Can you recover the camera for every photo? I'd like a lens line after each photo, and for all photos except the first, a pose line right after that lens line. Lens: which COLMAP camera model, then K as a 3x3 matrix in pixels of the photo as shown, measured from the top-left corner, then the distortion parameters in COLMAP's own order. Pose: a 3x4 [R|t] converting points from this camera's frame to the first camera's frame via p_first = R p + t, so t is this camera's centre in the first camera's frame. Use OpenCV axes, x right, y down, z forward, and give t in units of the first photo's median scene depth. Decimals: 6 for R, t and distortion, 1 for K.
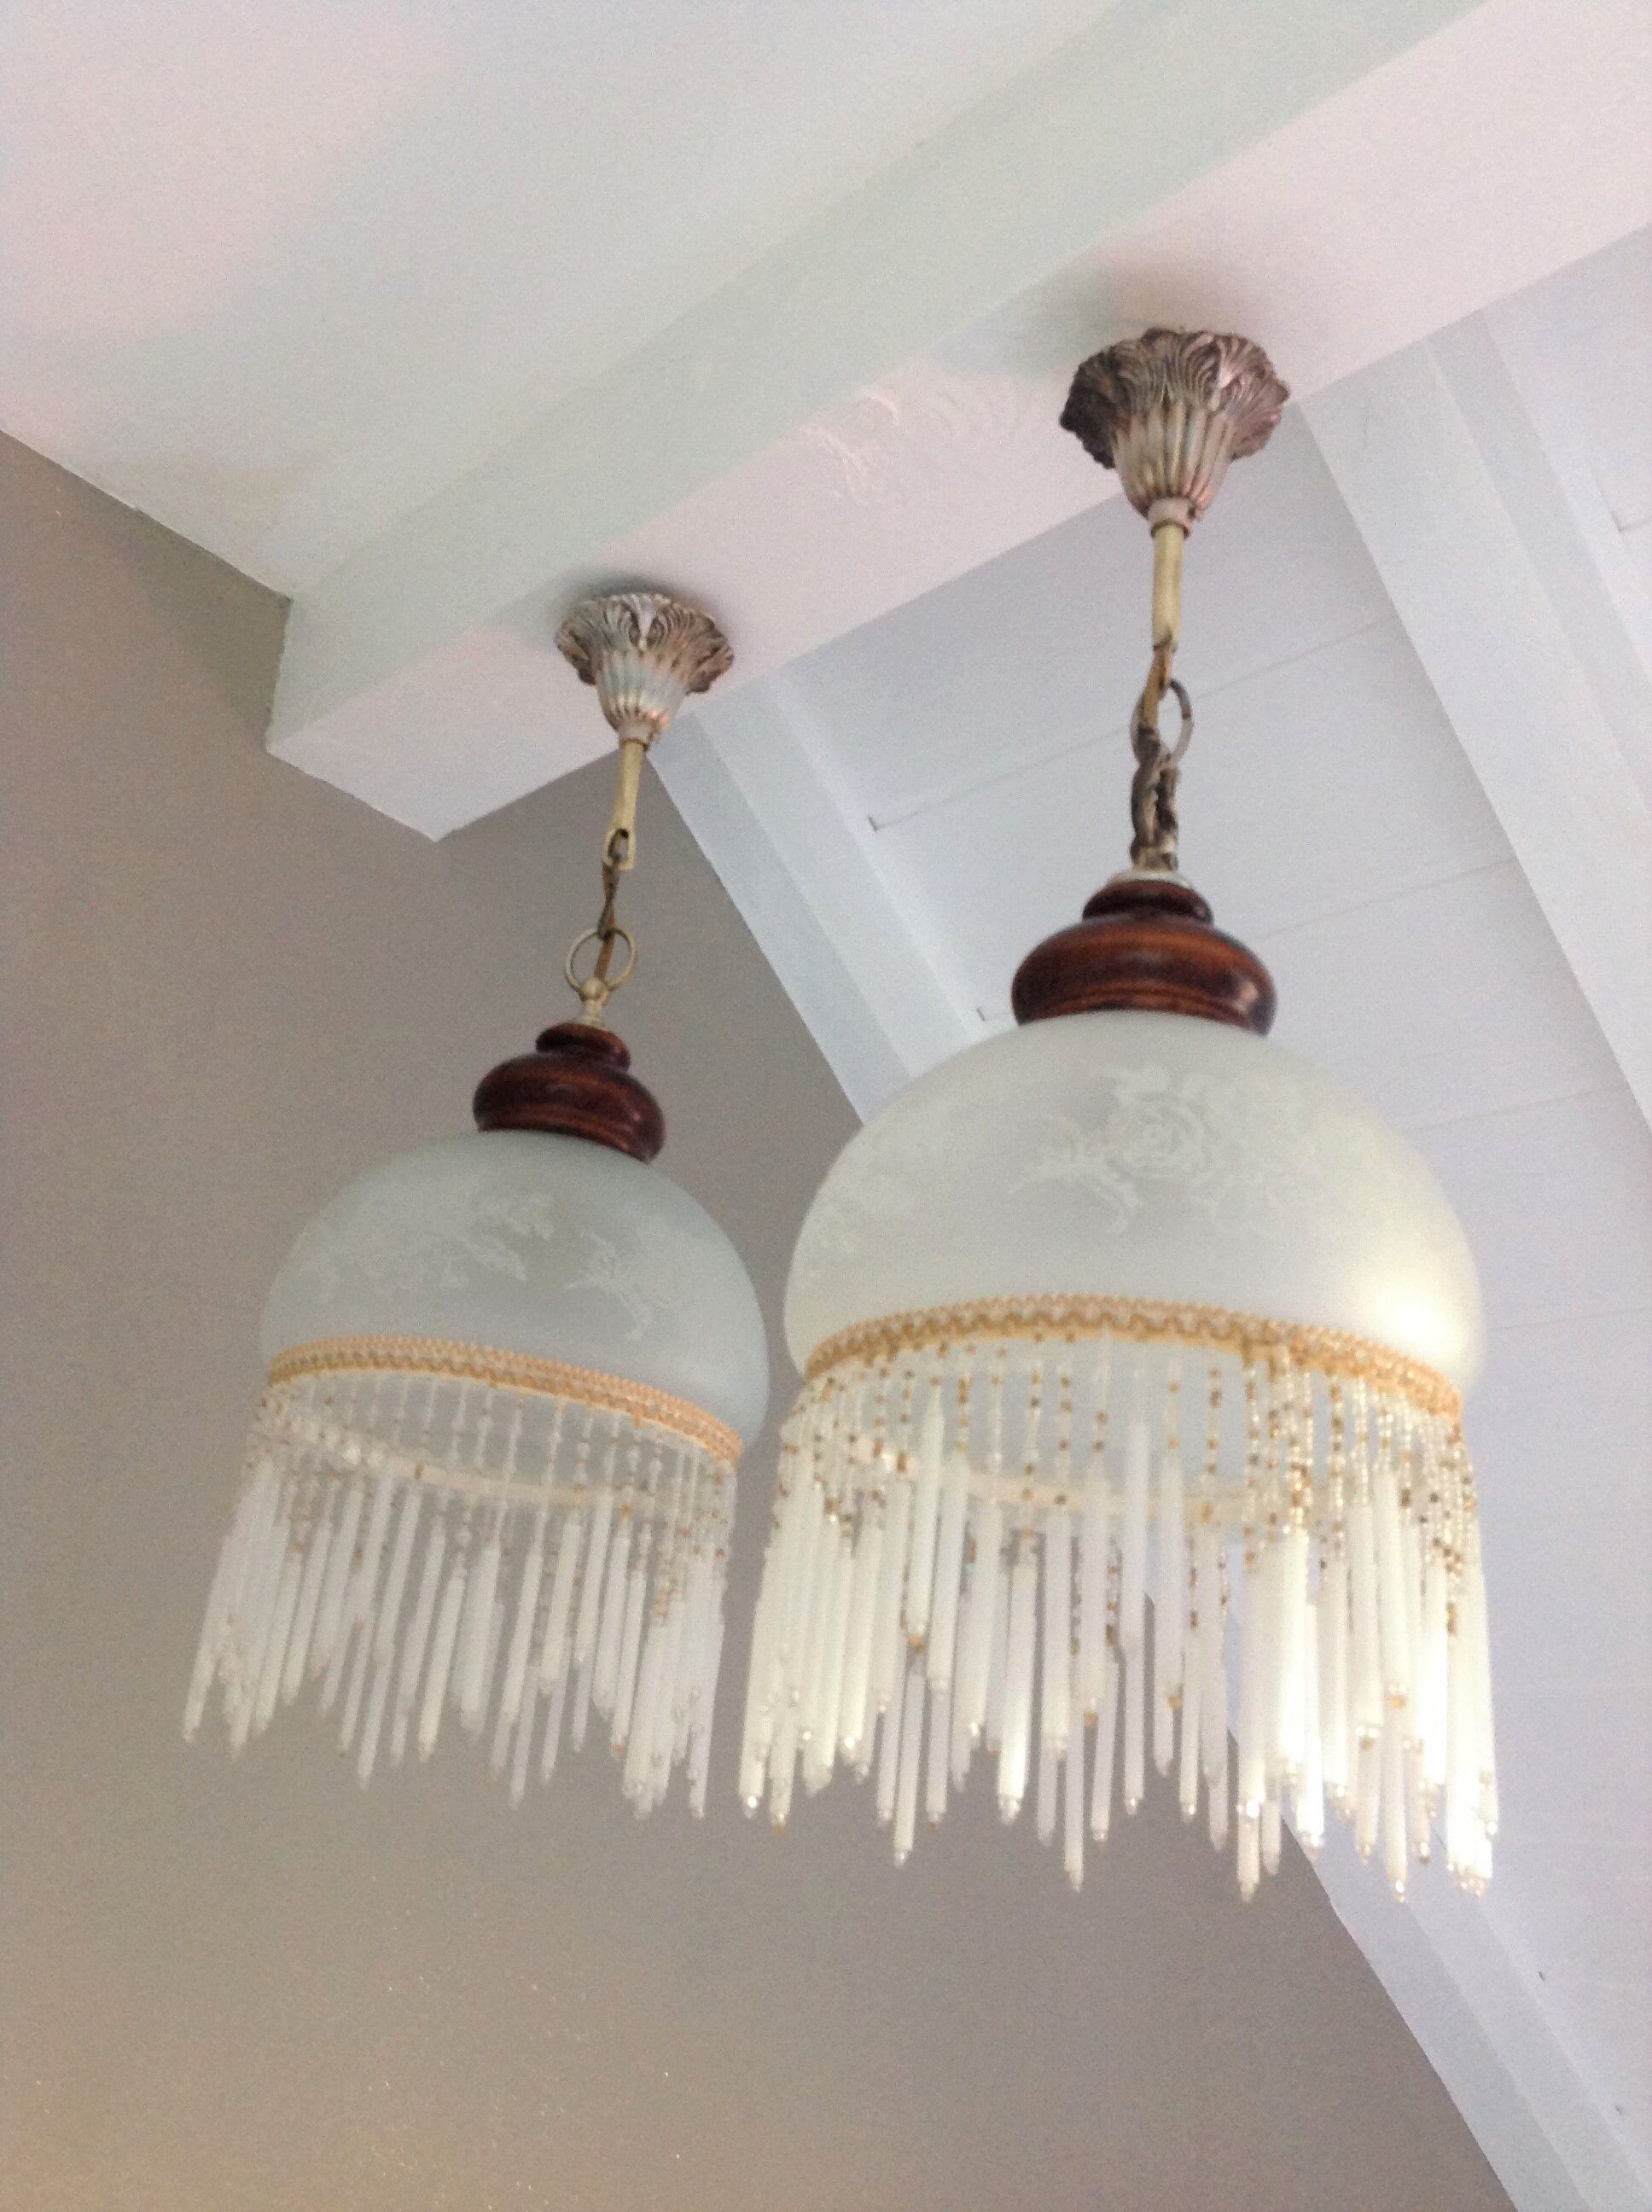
lens RADIAL K [[2040.4, 0, 834.6], [0, 2040.4, 1139.9], [0, 0, 1]] dist [0.150560, -0.338917]
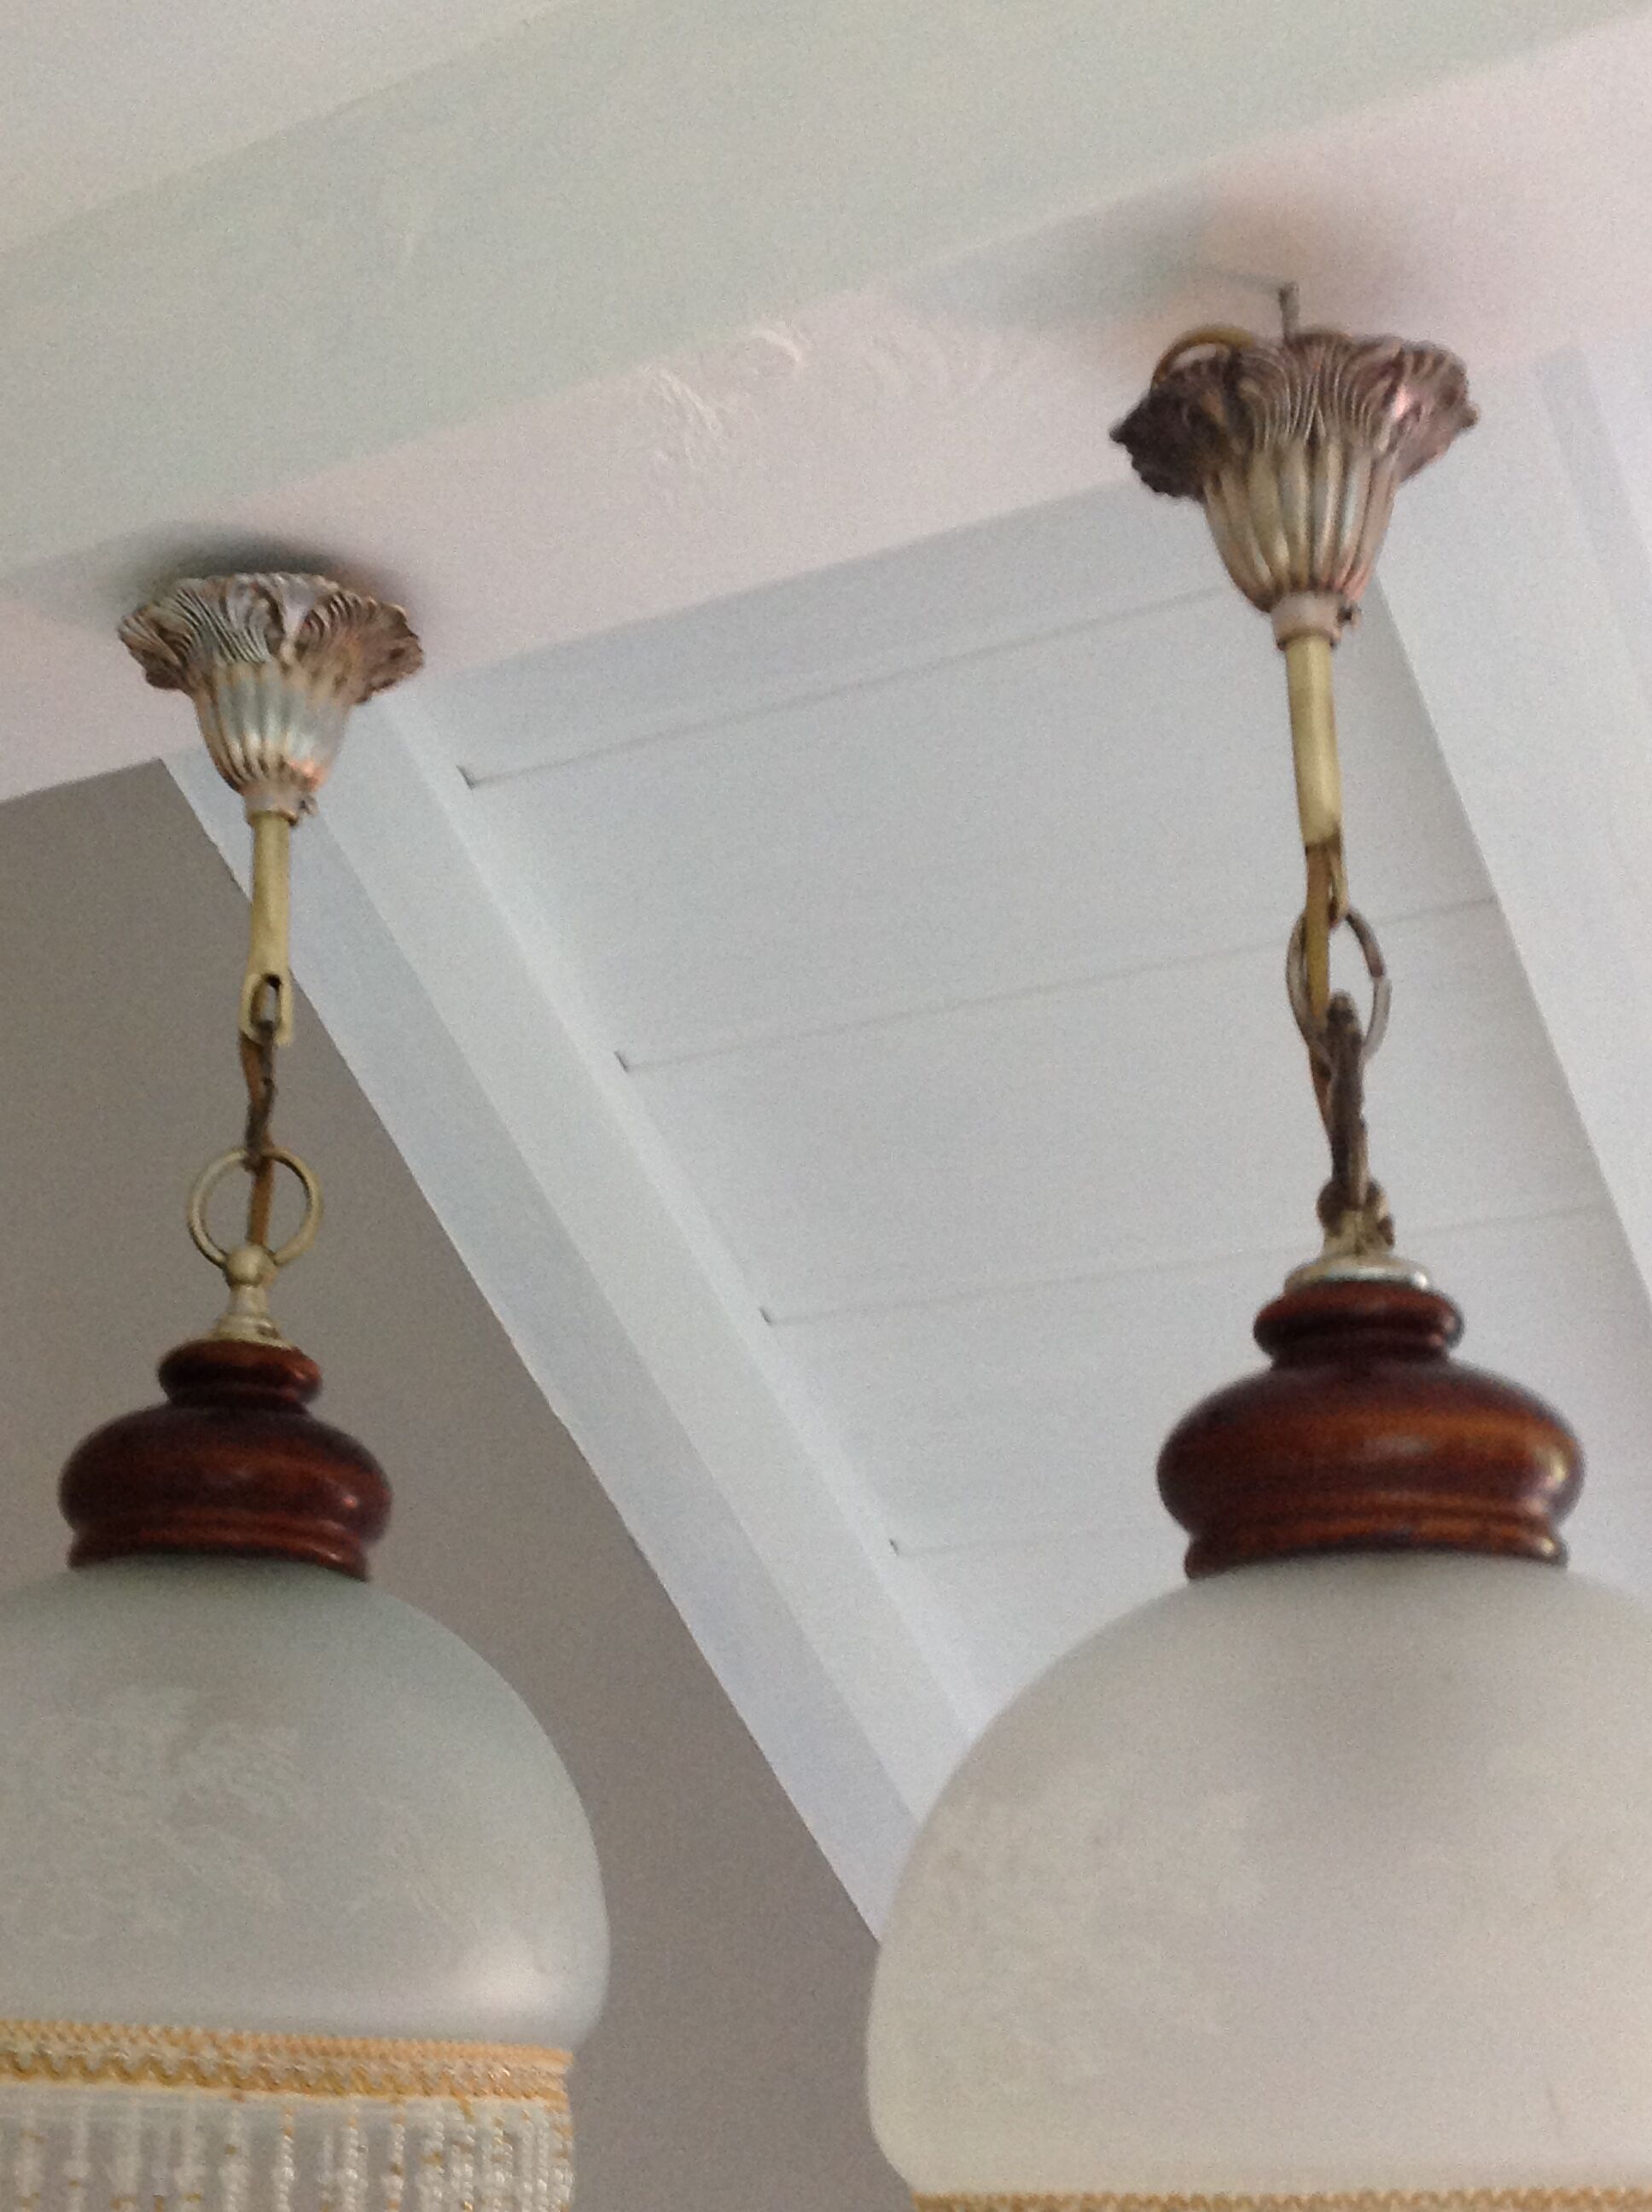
lens RADIAL K [[2884.3, 0, 830.1], [0, 2884.3, 1136.0], [0, 0, 1]] dist [0.148528, -0.381384]
pose [[0.962236, -0.023396, 0.271210, -0.222224], [0.000762, 0.996528, 0.083260, -0.219772], [-0.272216, -0.079909, 0.958912, 0.181008]]
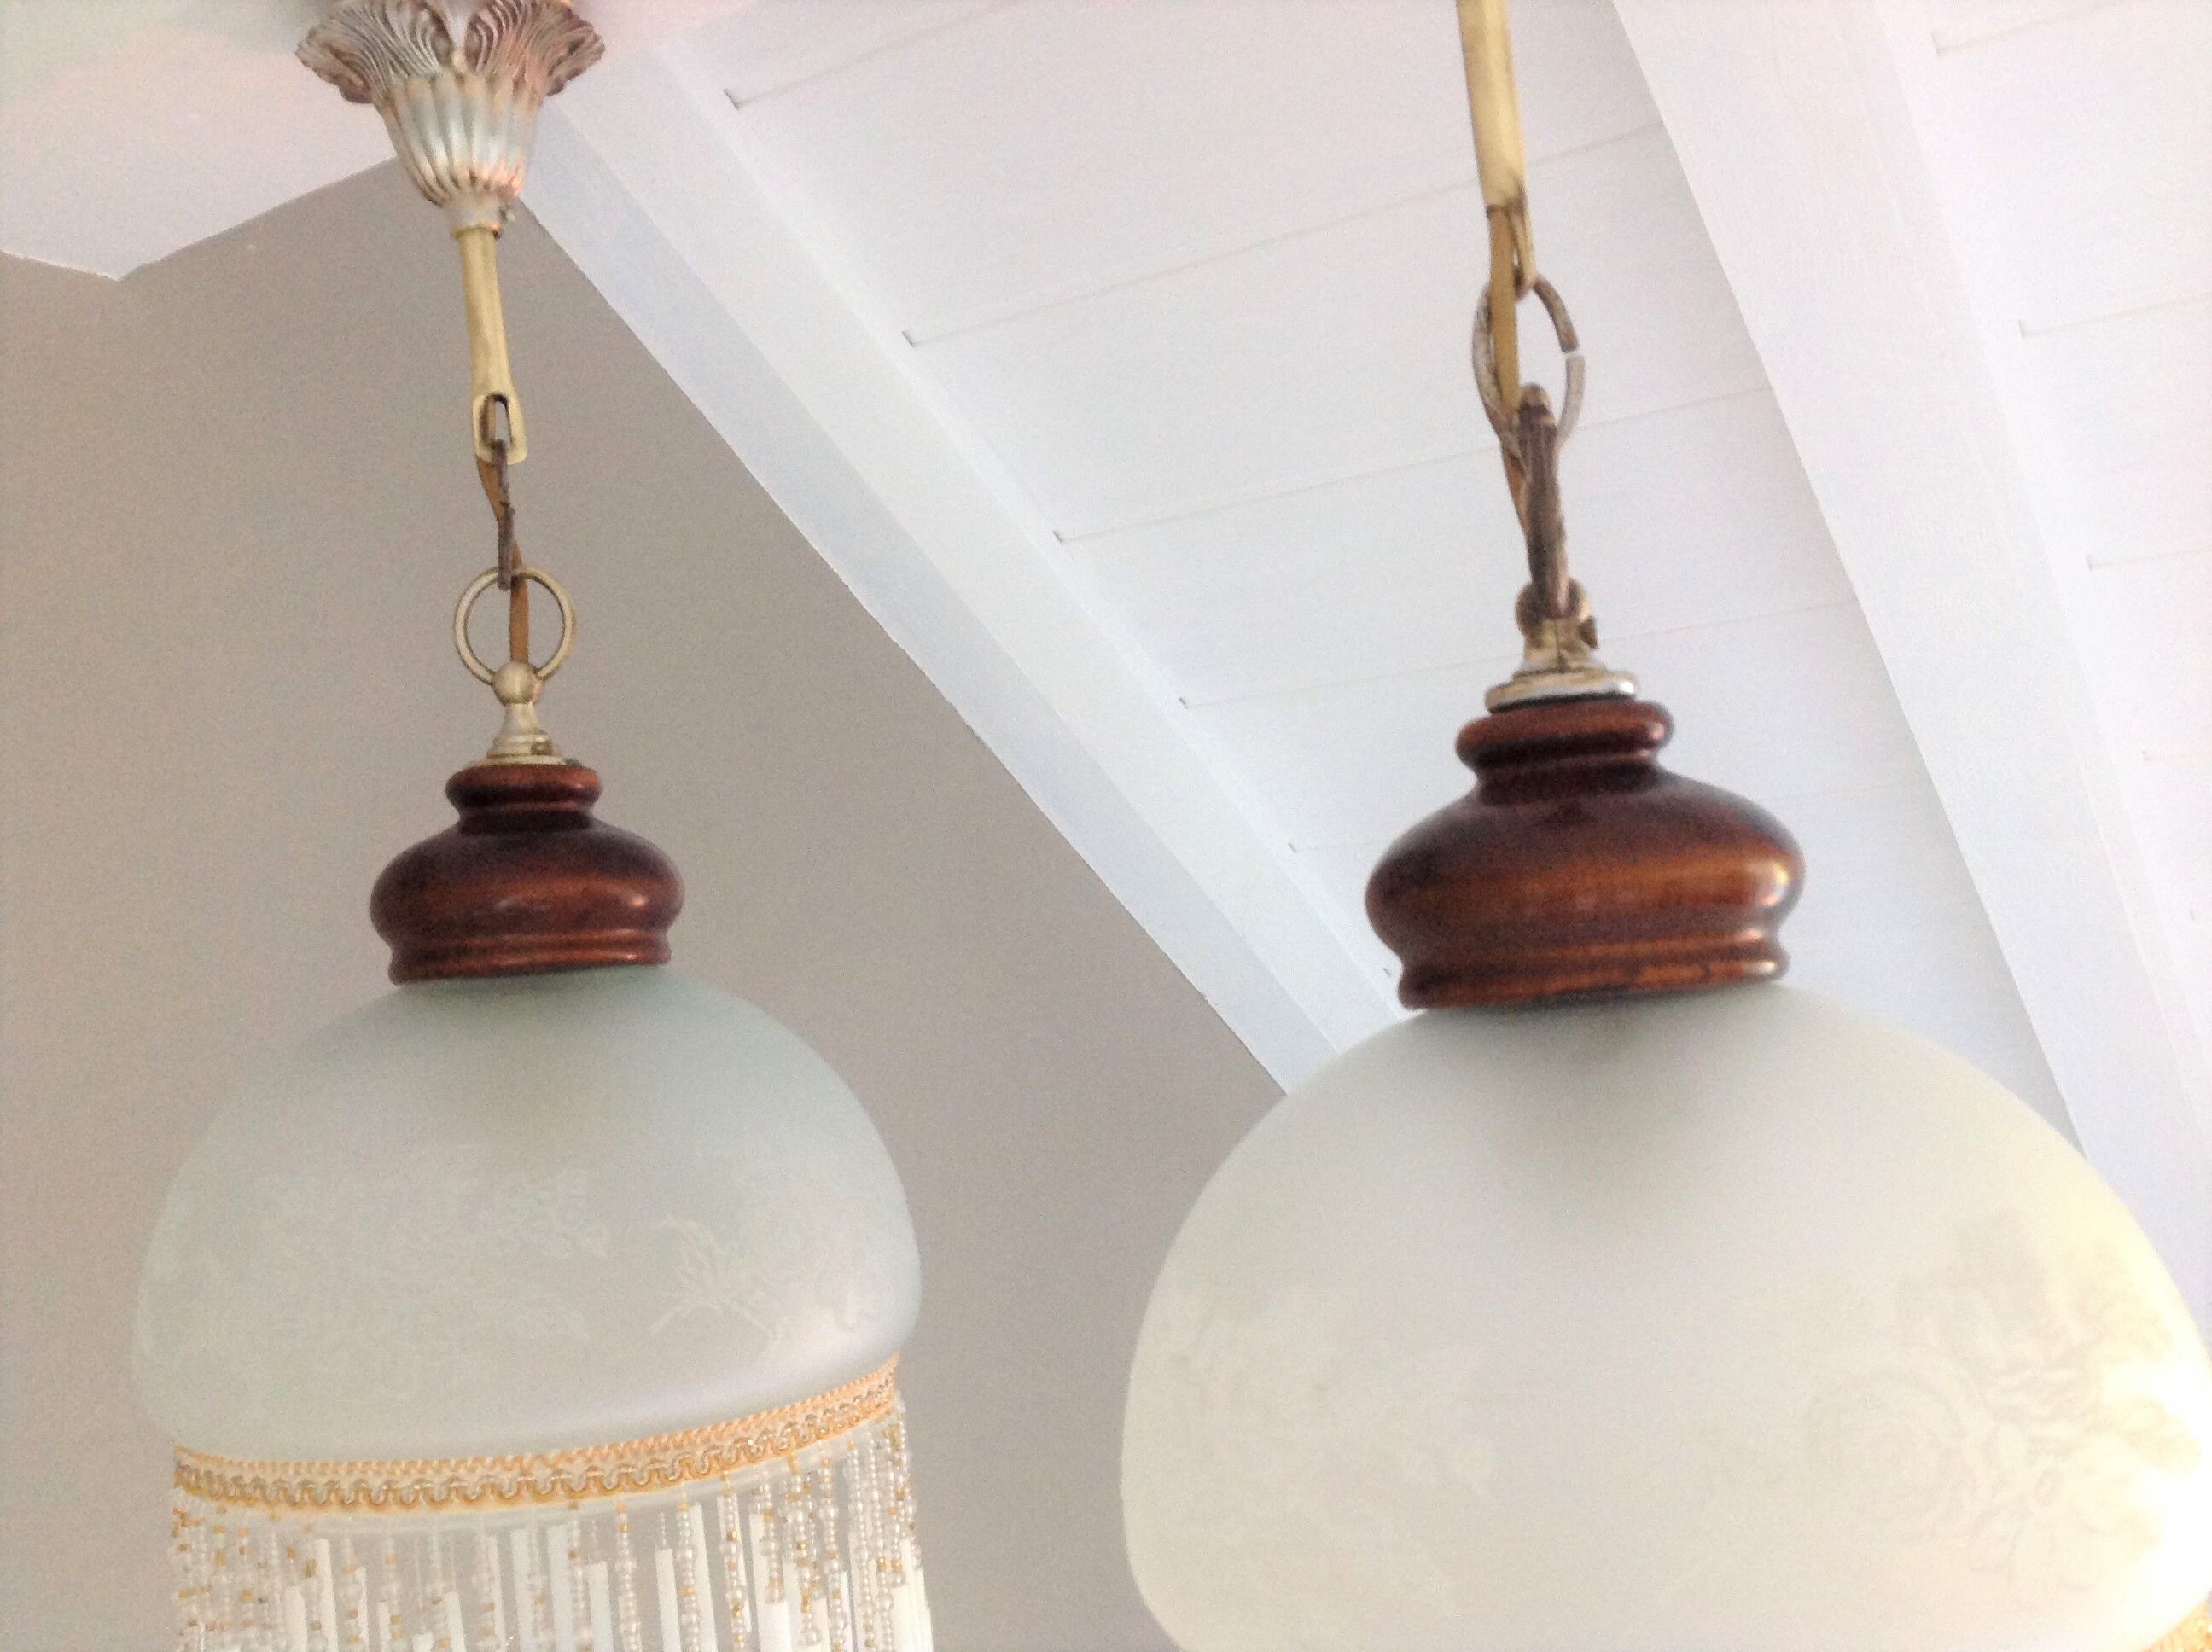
lens RADIAL K [[2040.4, 0, 1106.0], [0, 2040.4, 826.0], [0, 0, 1]] dist [0.150560, -0.338917]
pose [[0.959557, -0.183803, 0.213230, -0.105487], [0.102916, 0.934044, 0.342008, -0.282278], [-0.262029, -0.306232, 0.915185, 0.426186]]
